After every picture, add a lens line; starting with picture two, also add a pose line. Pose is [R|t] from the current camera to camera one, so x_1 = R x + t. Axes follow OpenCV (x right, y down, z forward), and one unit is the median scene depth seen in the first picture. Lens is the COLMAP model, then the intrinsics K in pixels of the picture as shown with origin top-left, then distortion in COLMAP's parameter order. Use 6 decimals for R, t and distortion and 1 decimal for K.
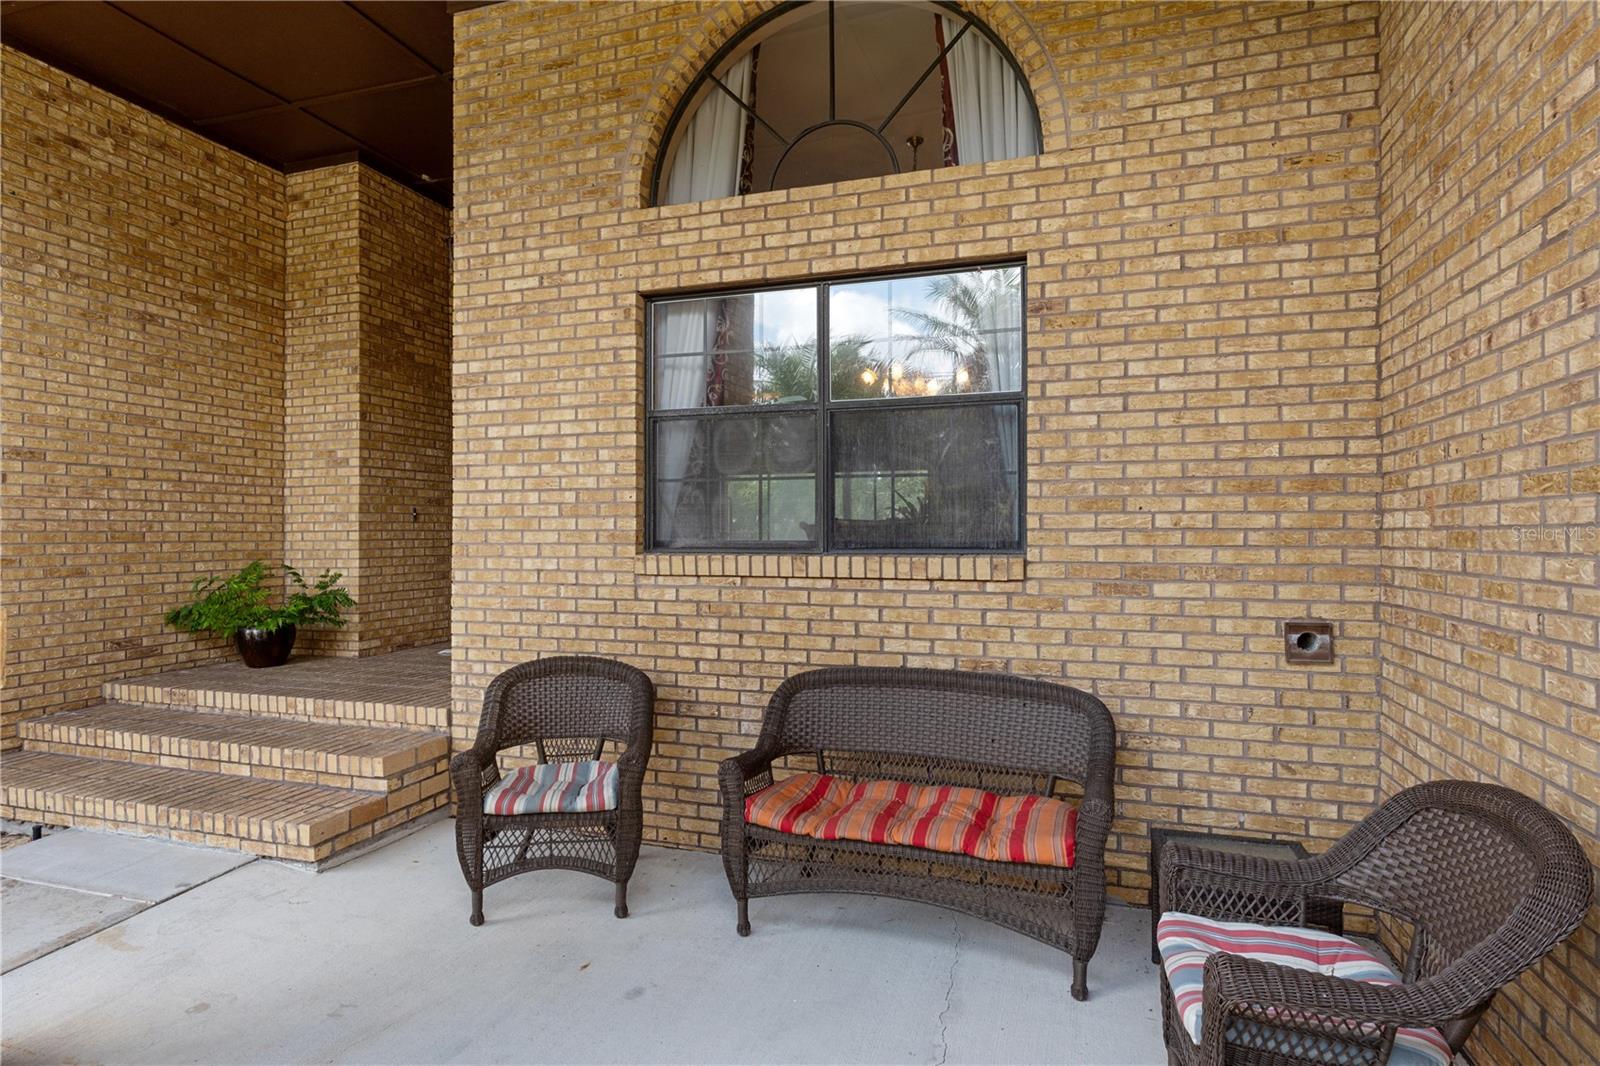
lens RADIAL K [[827.2, 0, 800.0], [0, 827.2, 533.0], [0, 0, 1]] dist [0.002287, -0.006139]
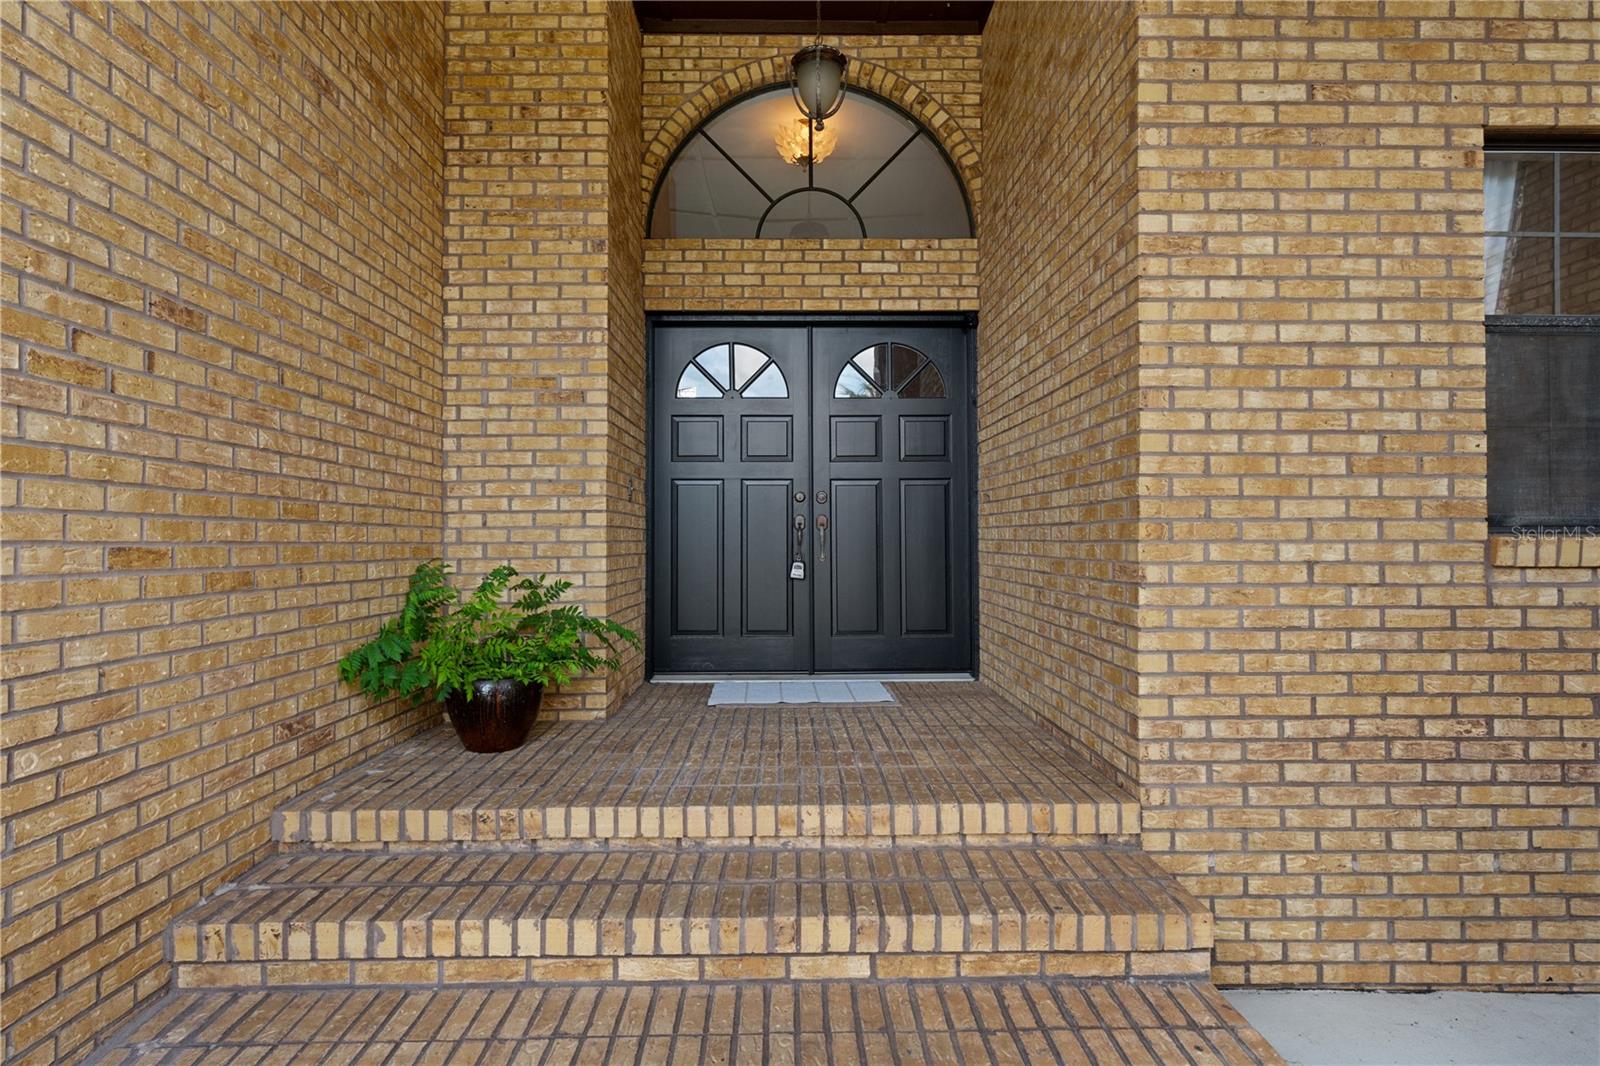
lens RADIAL K [[866.3, 0, 800.0], [0, 866.3, 533.0], [0, 0, 1]] dist [0.009064, -0.003365]
pose [[0.946818, 0.005008, 0.321730, -0.868275], [-0.000675, 0.999908, -0.013578, 0.031701], [-0.321768, 0.012639, 0.946734, 0.507500]]
